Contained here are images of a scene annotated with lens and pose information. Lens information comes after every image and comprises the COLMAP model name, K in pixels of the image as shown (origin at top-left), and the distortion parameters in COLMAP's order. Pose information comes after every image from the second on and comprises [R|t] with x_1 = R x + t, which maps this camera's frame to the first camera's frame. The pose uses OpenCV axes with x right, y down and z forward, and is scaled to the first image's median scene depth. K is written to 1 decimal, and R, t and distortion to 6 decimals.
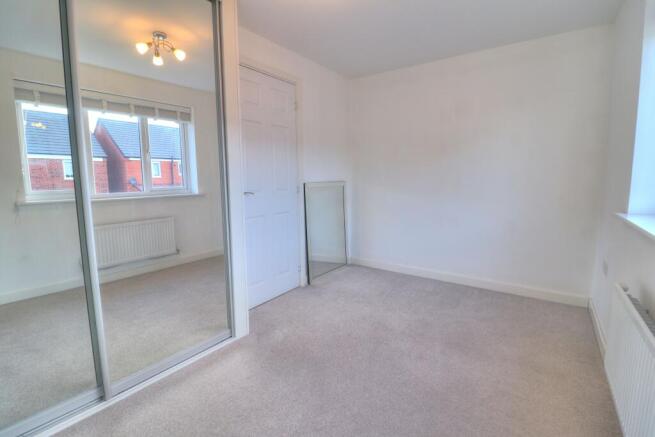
lens RADIAL K [[301.2, 0, 326.3], [0, 301.2, 216.4], [0, 0, 1]] dist [-0.014042, -0.004434]
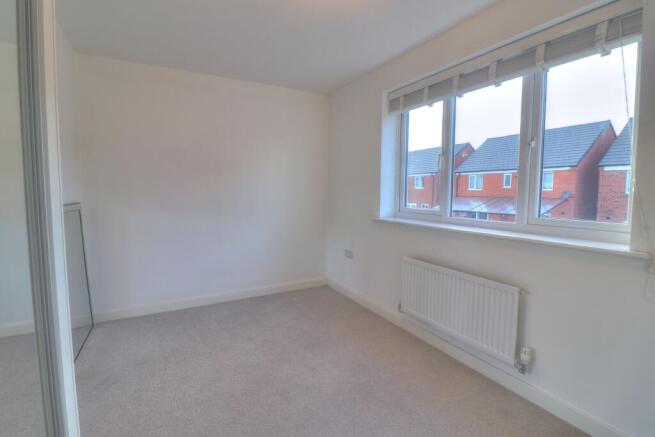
lens RADIAL K [[301.2, 0, 324.8], [0, 301.2, 216.7], [0, 0, 1]] dist [-0.014042, -0.004434]
pose [[0.455654, -0.071014, 0.887320, -0.341483], [0.122045, 0.992383, 0.016750, -0.037626], [-0.881751, 0.100661, 0.460851, 0.276849]]
